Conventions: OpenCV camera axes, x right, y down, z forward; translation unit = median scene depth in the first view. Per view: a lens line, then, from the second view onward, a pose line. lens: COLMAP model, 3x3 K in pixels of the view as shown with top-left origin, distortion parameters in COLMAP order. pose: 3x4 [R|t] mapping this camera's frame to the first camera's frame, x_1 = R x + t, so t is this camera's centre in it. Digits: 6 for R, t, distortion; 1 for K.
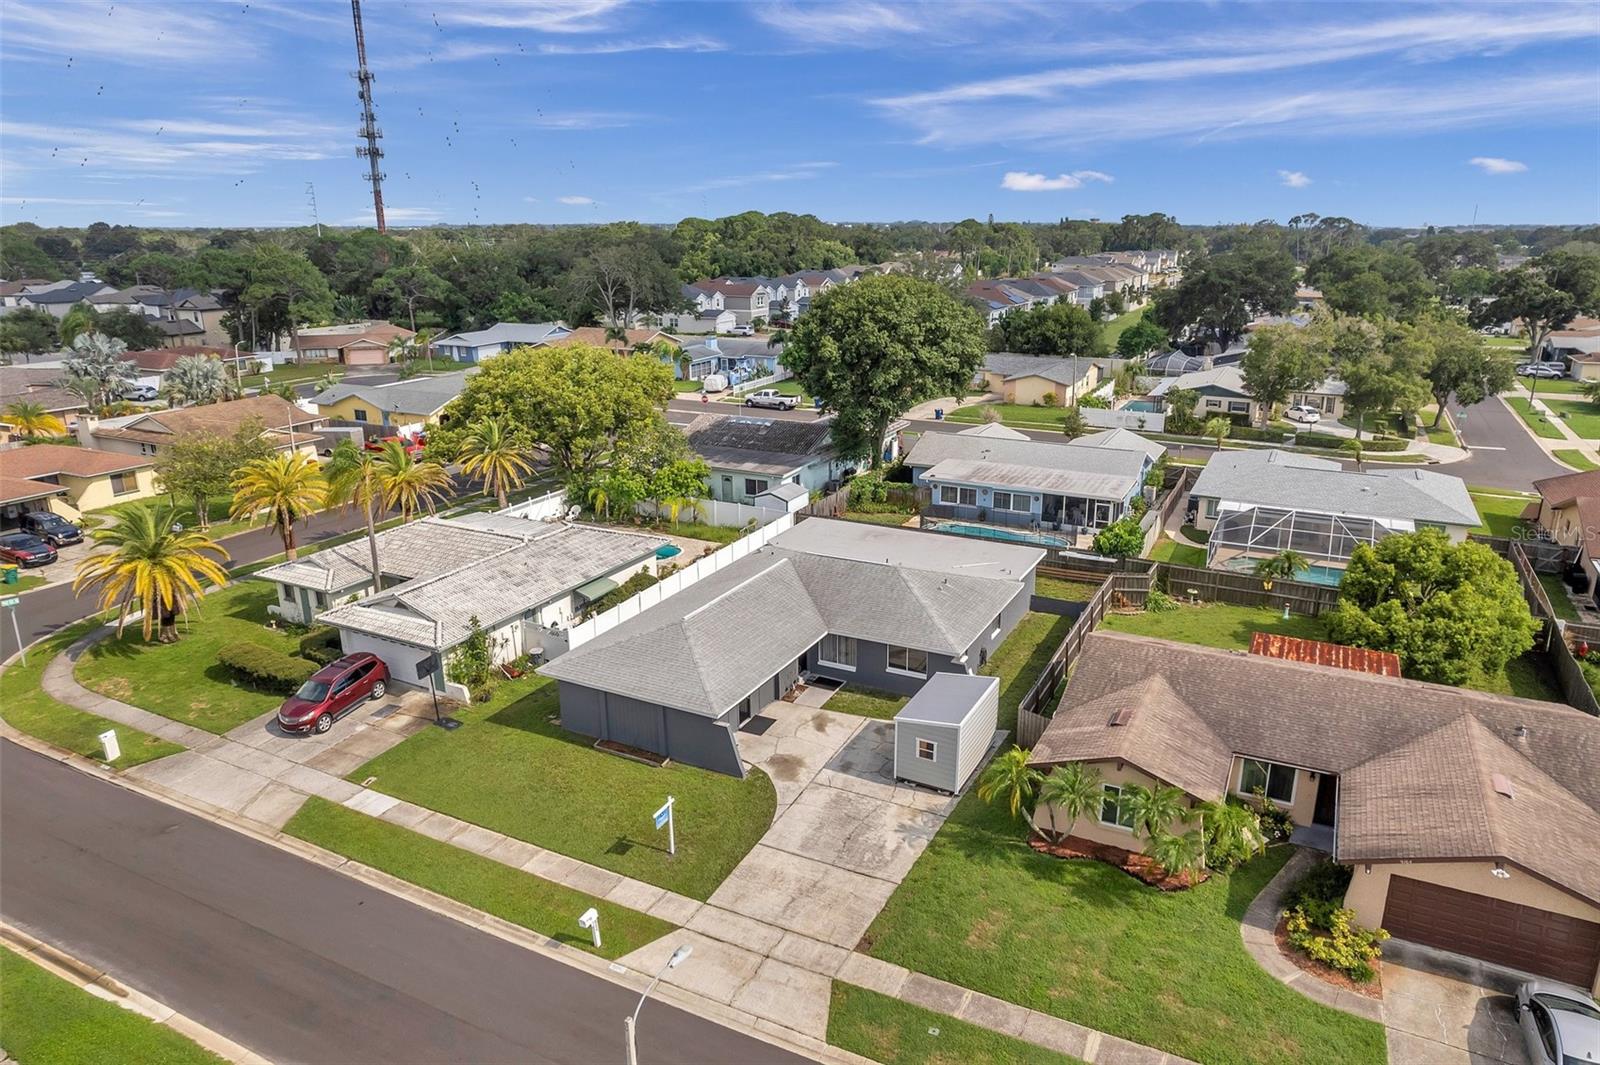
lens RADIAL K [[1030.4, 0, 819.4], [0, 1030.4, 534.4], [0, 0, 1]] dist [-0.070850, 0.065093]
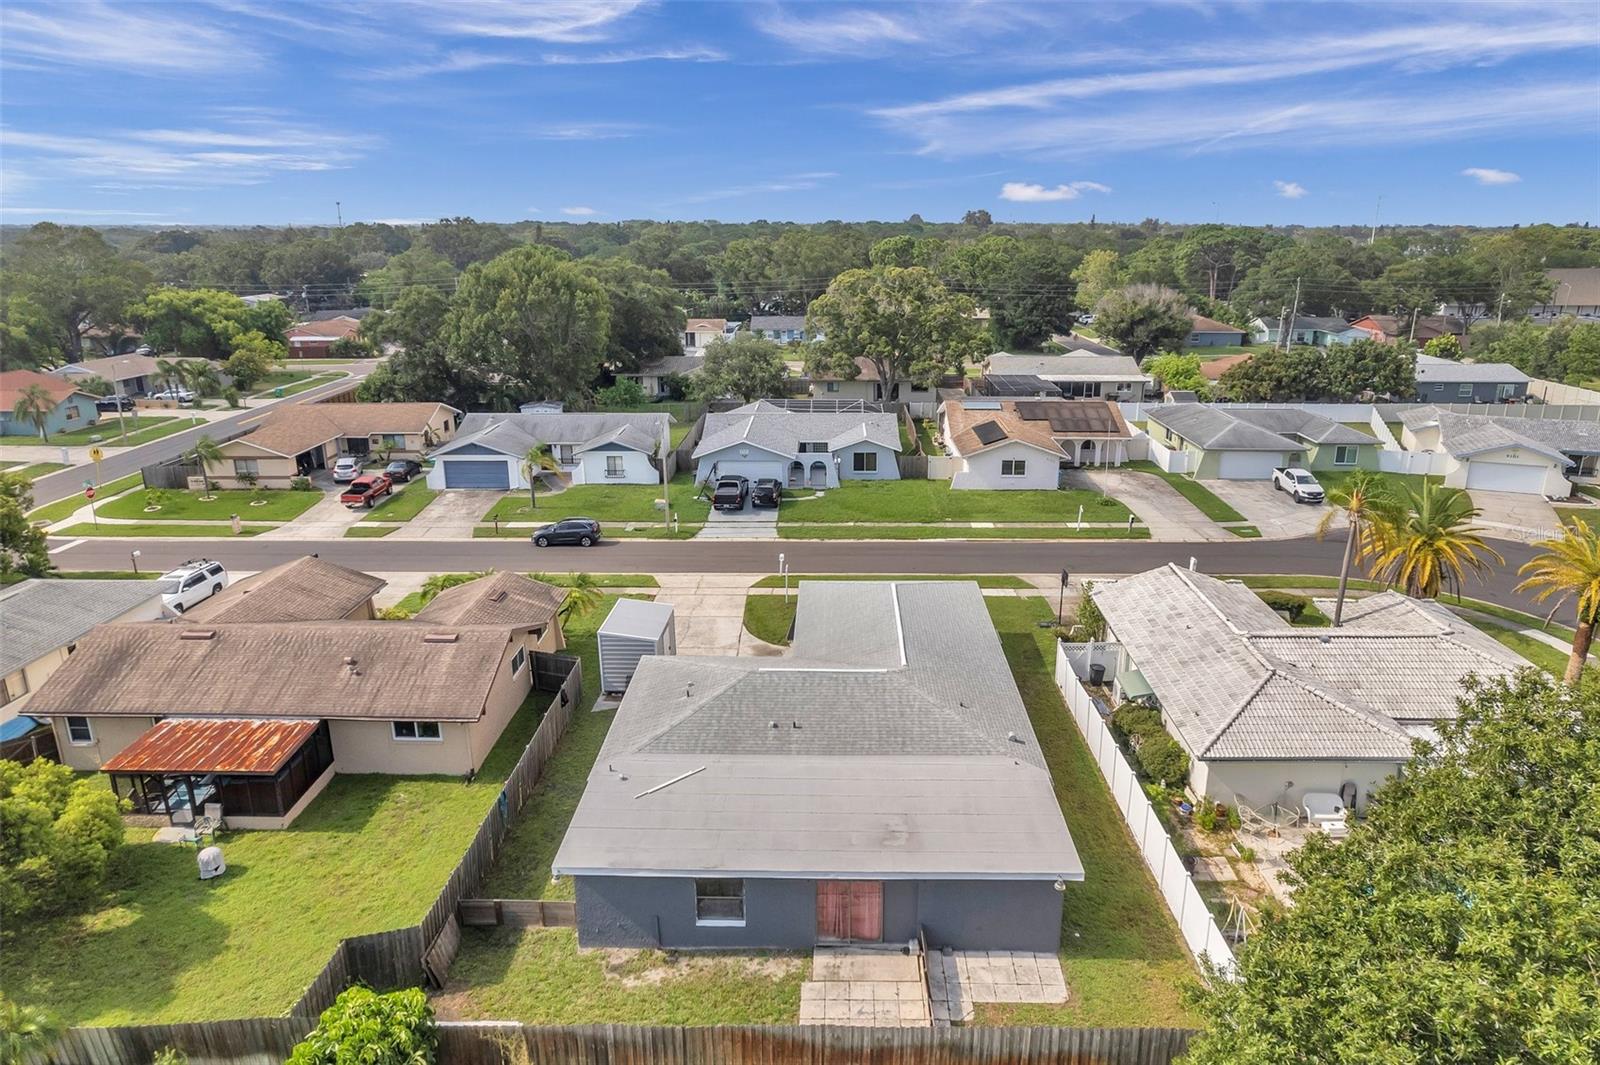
lens RADIAL K [[1026.9, 0, 806.9], [0, 1026.9, 529.1], [0, 0, 1]] dist [-0.070027, 0.066774]
pose [[-0.906647, 0.124099, -0.403226, 0.348223], [-0.120516, 0.839753, 0.529425, -0.484144], [0.404312, 0.528597, -0.746403, 1.605571]]
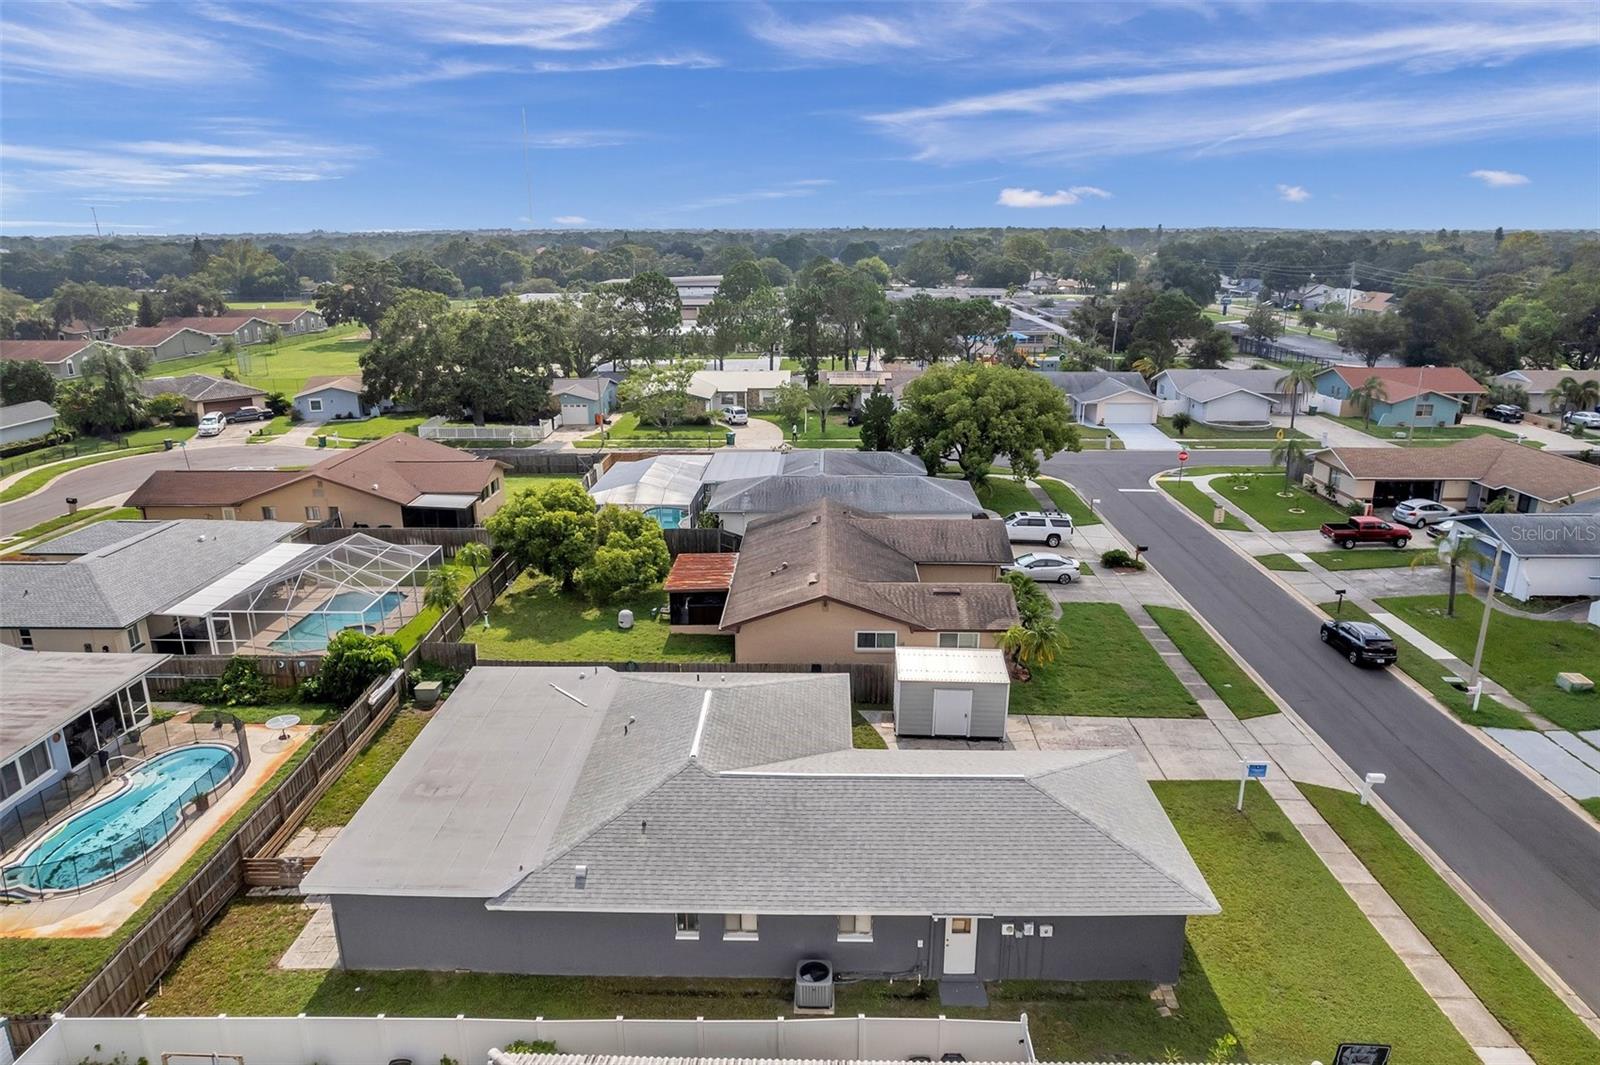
lens RADIAL K [[1033.1, 0, 800.0], [0, 1033.1, 532.5], [0, 0, 1]] dist [-0.072861, 0.069748]
pose [[-0.424191, -0.251955, 0.869816, -0.588942], [0.269127, 0.882043, 0.386744, -0.349138], [-0.864657, 0.398145, -0.306347, 1.187212]]
